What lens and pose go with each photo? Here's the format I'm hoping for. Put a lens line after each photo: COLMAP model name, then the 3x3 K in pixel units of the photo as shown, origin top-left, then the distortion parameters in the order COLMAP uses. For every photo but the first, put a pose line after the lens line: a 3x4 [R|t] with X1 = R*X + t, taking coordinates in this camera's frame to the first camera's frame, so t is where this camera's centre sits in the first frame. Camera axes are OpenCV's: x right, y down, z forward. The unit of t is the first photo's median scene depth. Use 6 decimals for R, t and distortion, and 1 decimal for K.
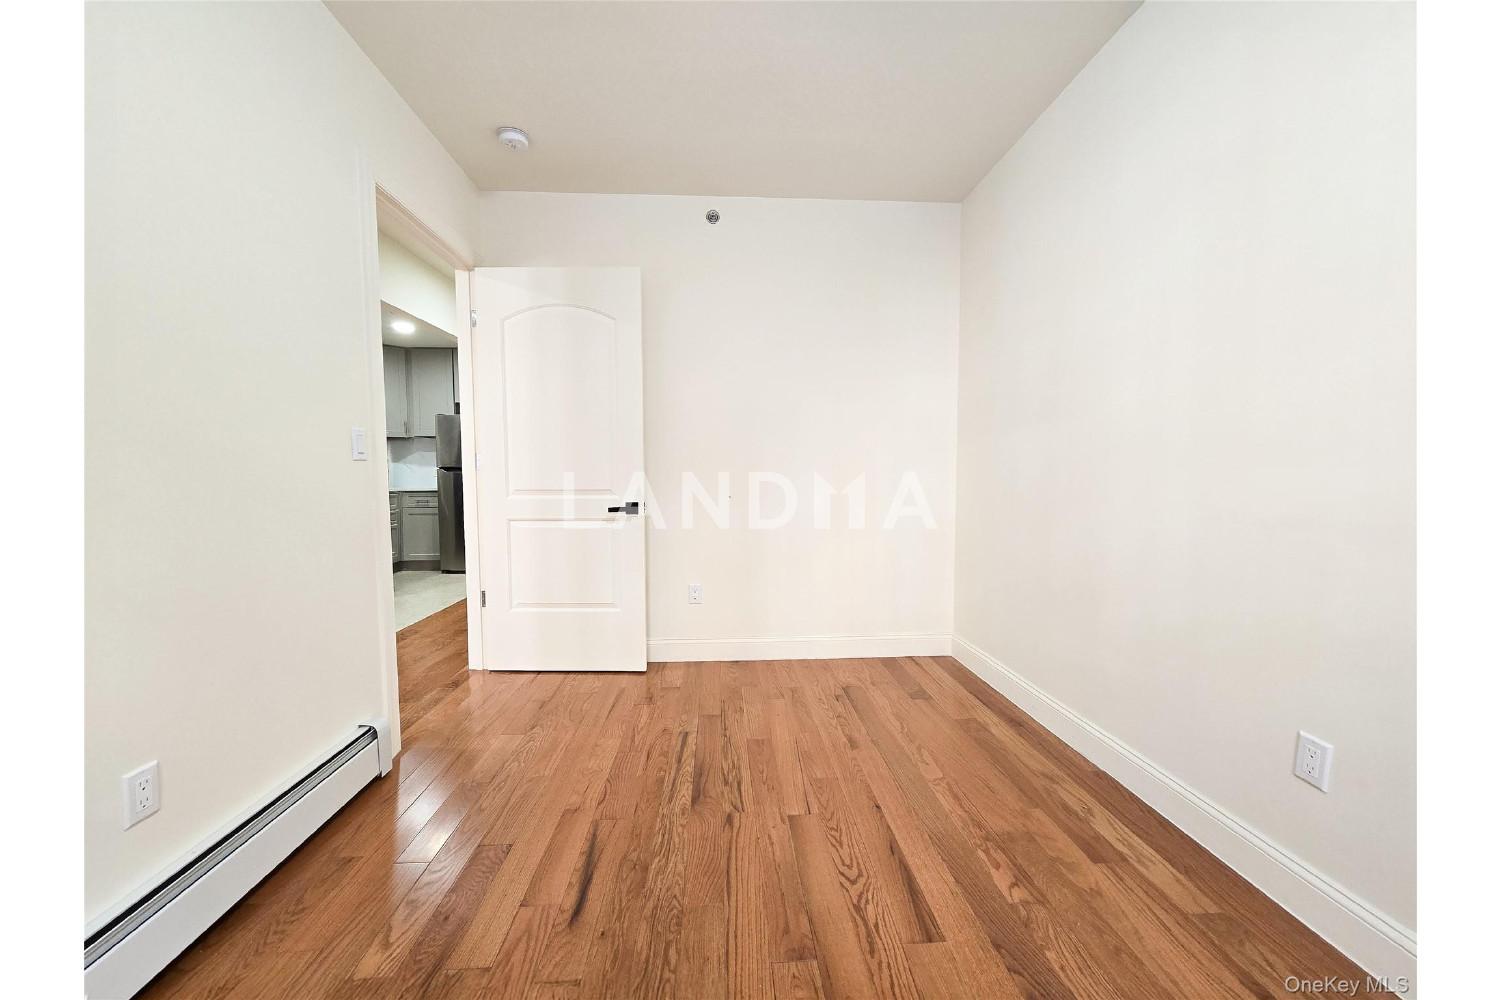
lens RADIAL K [[547.3, 0, 750.0], [0, 547.3, 500.0], [0, 0, 1]] dist [0.000053, -0.000006]
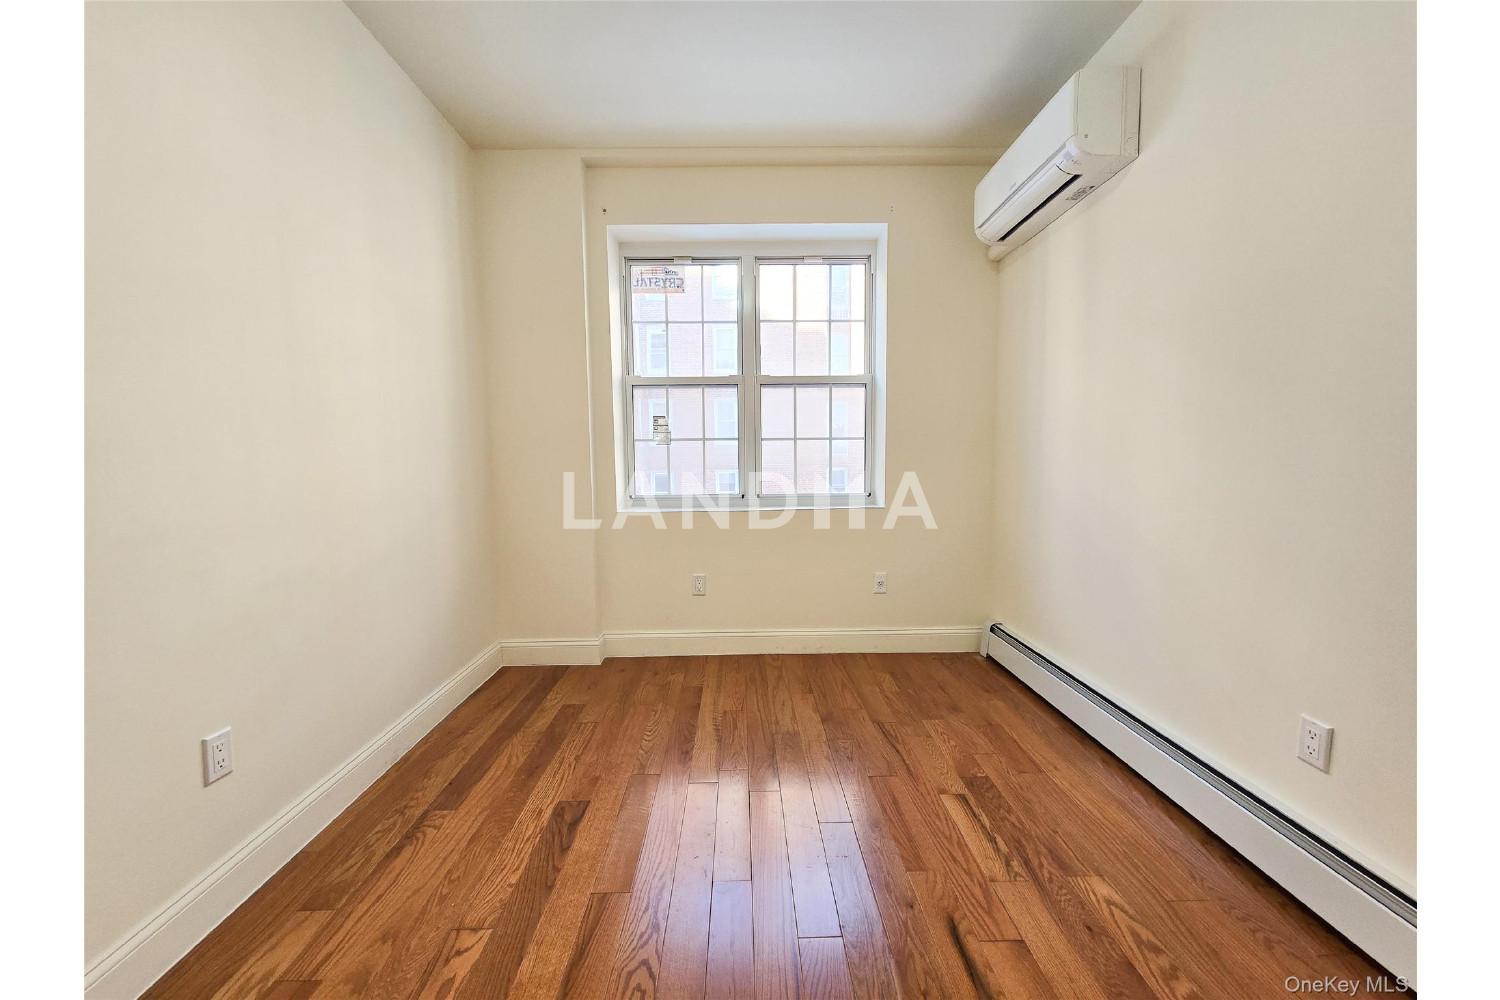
lens RADIAL K [[547.3, 0, 750.0], [0, 547.3, 500.0], [0, 0, 1]] dist [0.000053, -0.000006]
pose [[-0.999655, 0.016710, 0.020272, 0.000729], [0.018718, 0.994477, 0.103267, -0.083176], [-0.018435, 0.103611, -0.994447, 1.827659]]
